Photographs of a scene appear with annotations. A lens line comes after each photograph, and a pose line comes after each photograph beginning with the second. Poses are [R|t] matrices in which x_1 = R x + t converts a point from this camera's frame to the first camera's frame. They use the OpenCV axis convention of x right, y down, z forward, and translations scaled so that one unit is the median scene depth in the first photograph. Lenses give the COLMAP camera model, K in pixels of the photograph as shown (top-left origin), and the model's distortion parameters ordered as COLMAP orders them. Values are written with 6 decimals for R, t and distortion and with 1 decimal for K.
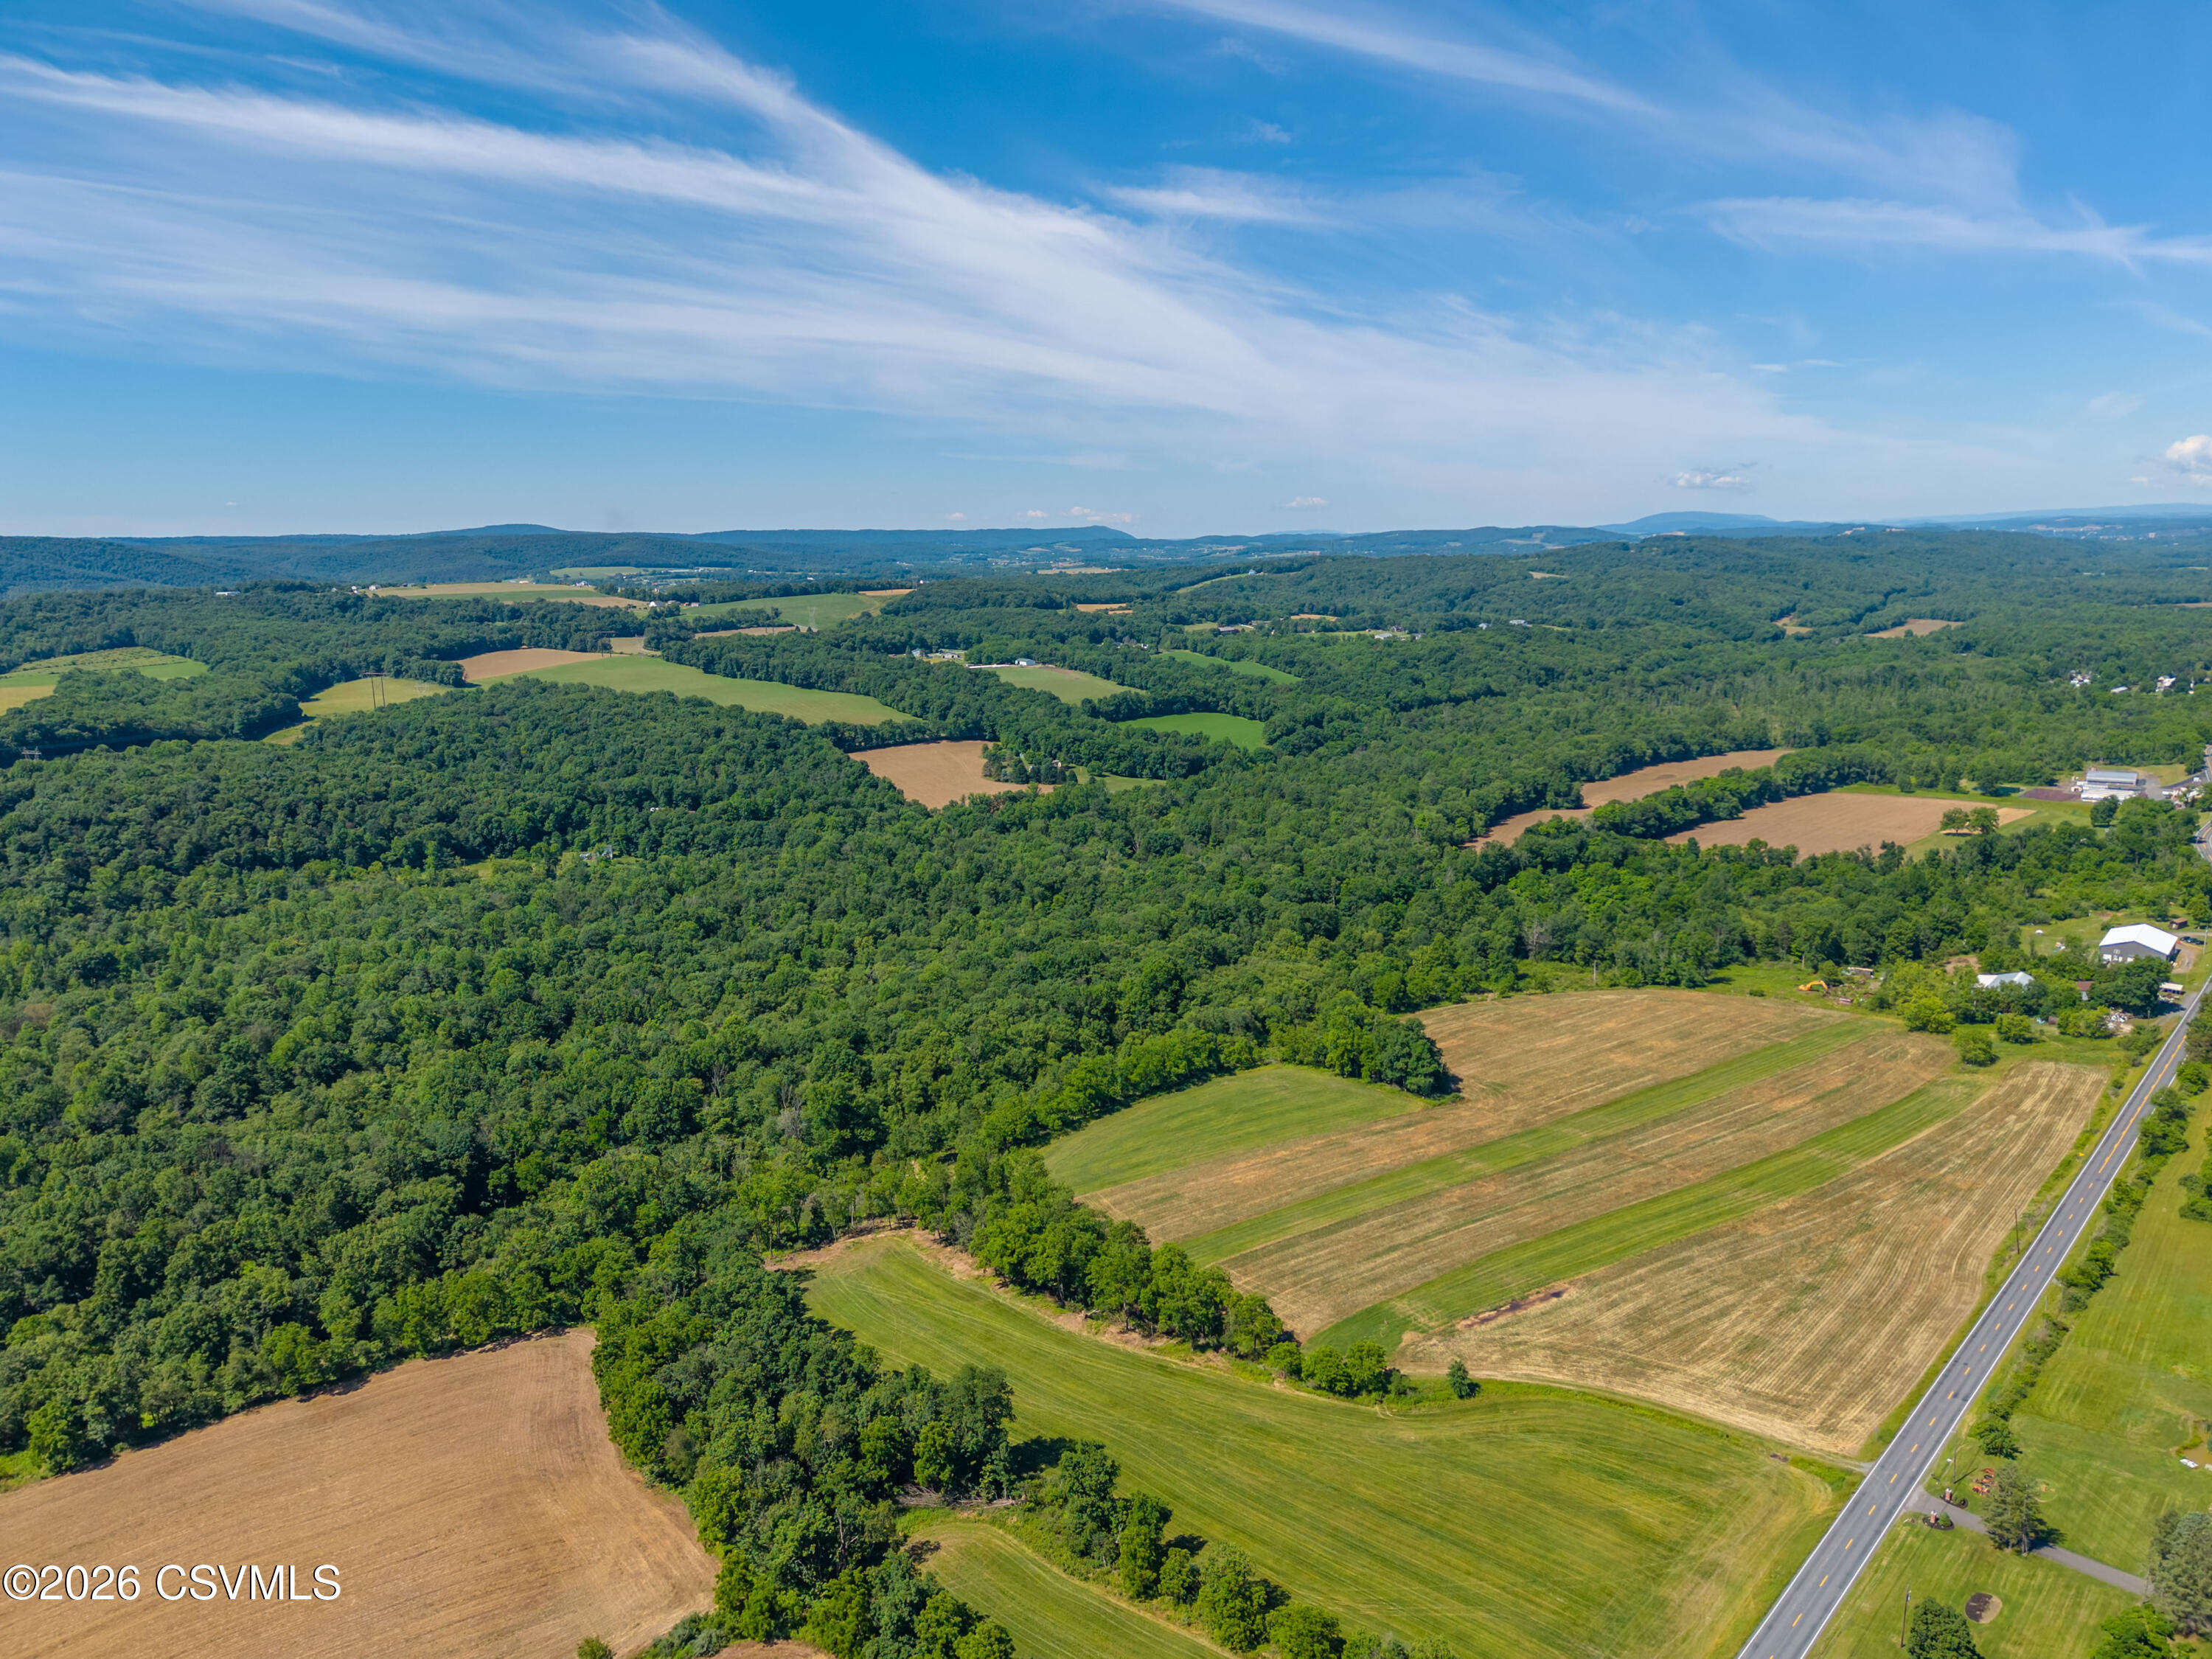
lens RADIAL K [[1502.1, 0, 1107.2], [0, 1502.1, 834.1], [0, 0, 1]] dist [0.030834, -0.033464]
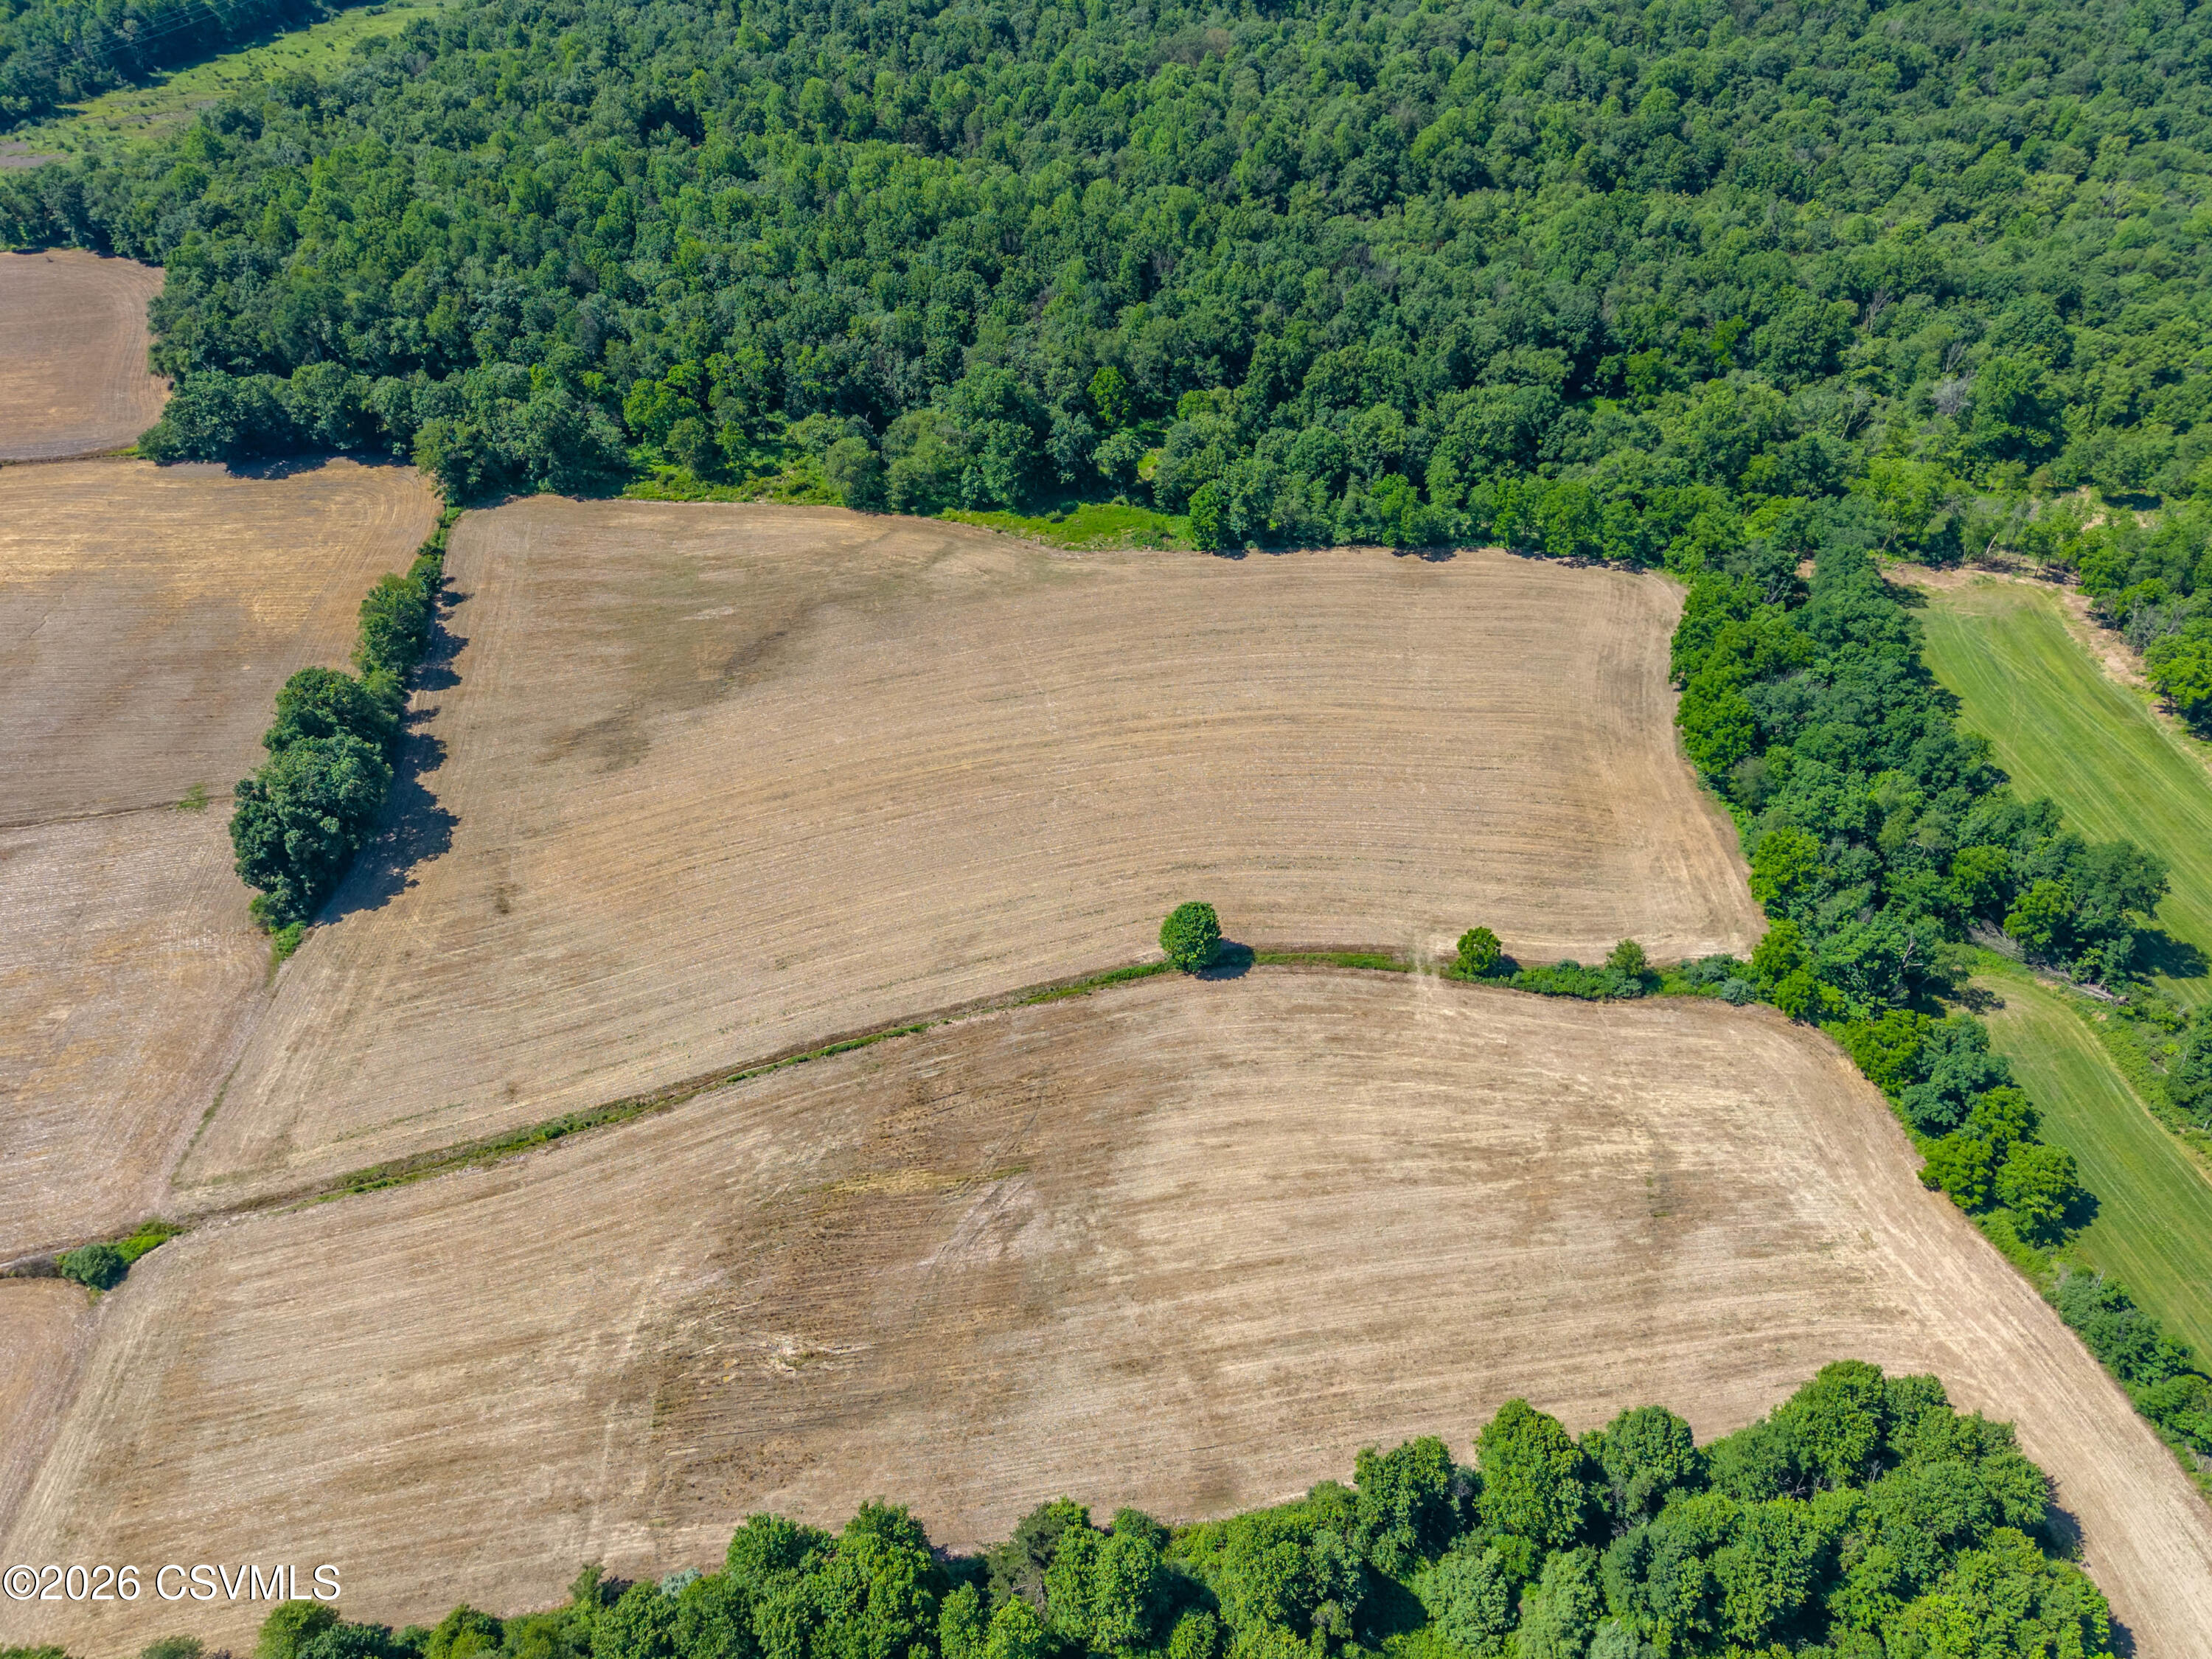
lens RADIAL K [[1502.1, 0, 1107.2], [0, 1502.1, 834.1], [0, 0, 1]] dist [0.030834, -0.033464]
pose [[0.783175, 0.436003, -0.443326, -0.076659], [-0.119188, 0.805014, 0.581160, -0.031446], [0.610271, -0.402311, 0.682433, 0.042844]]
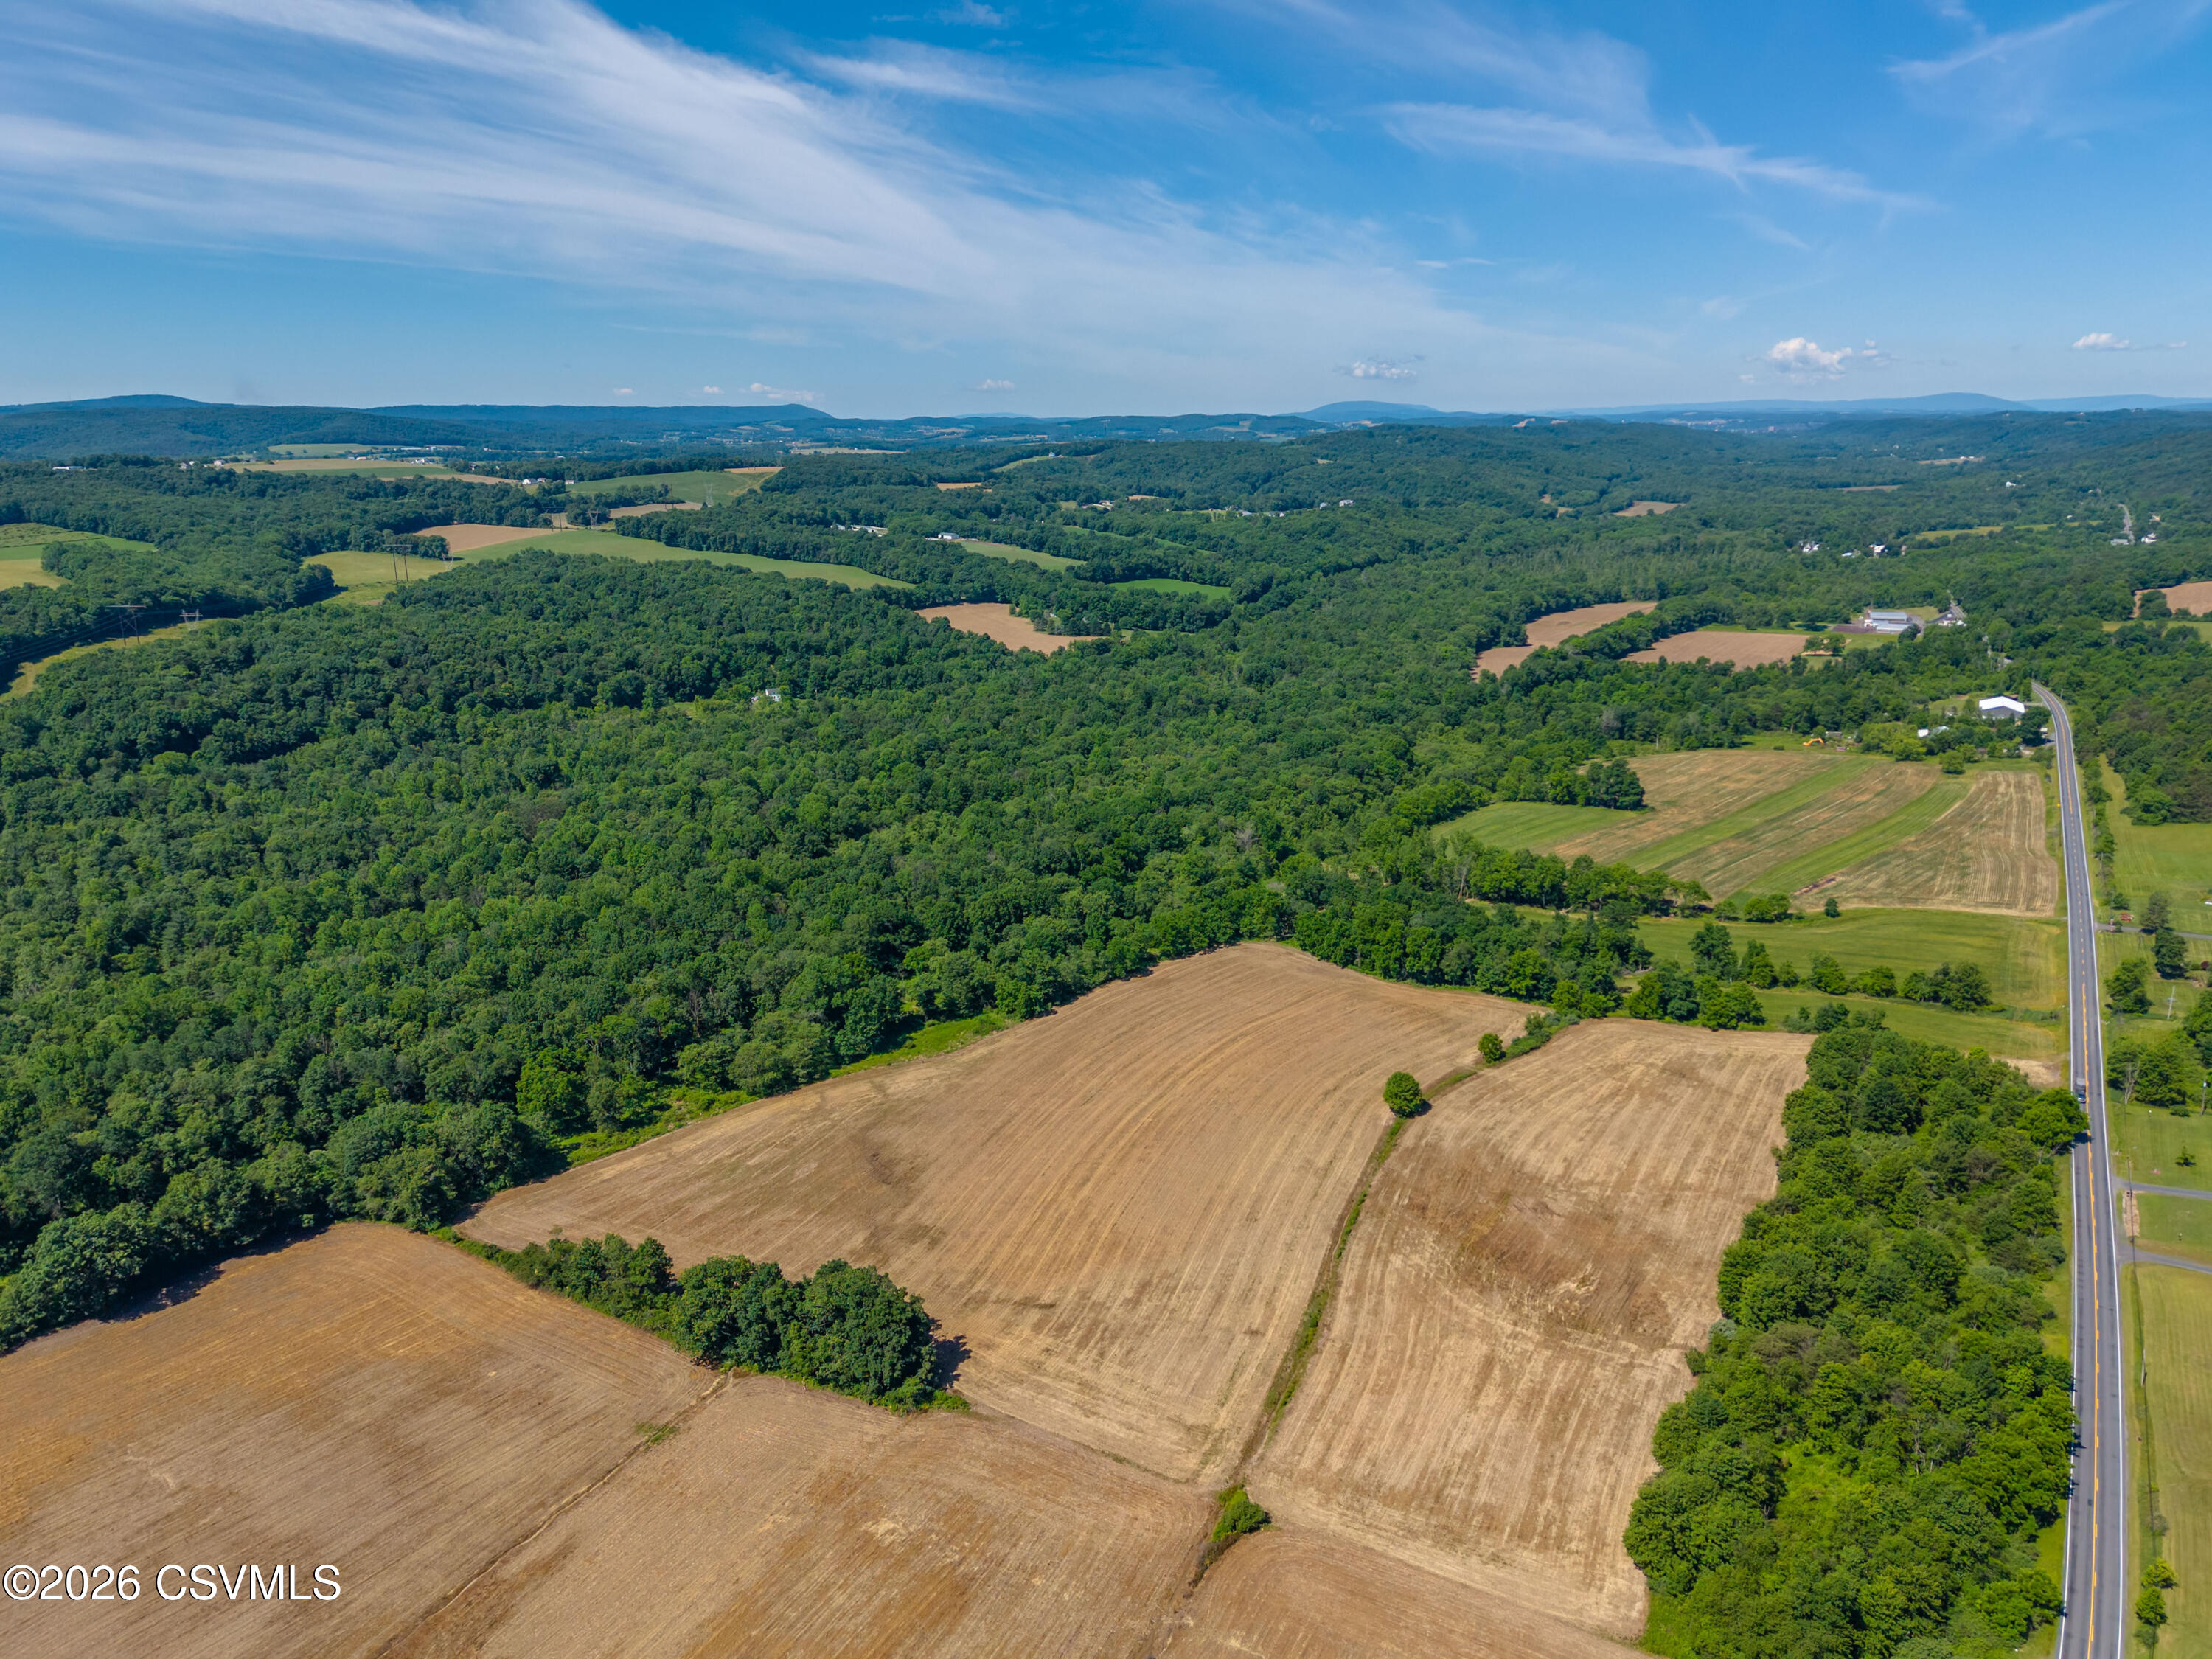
lens RADIAL K [[1515.4, 0, 1110.6], [0, 1515.4, 775.0], [0, 0, 1]] dist [0.034056, -0.036333]
pose [[0.978722, -0.034590, 0.202256, -0.477611], [0.027536, 0.998914, 0.037588, 0.056320], [-0.203337, -0.031219, 0.978611, -0.292169]]
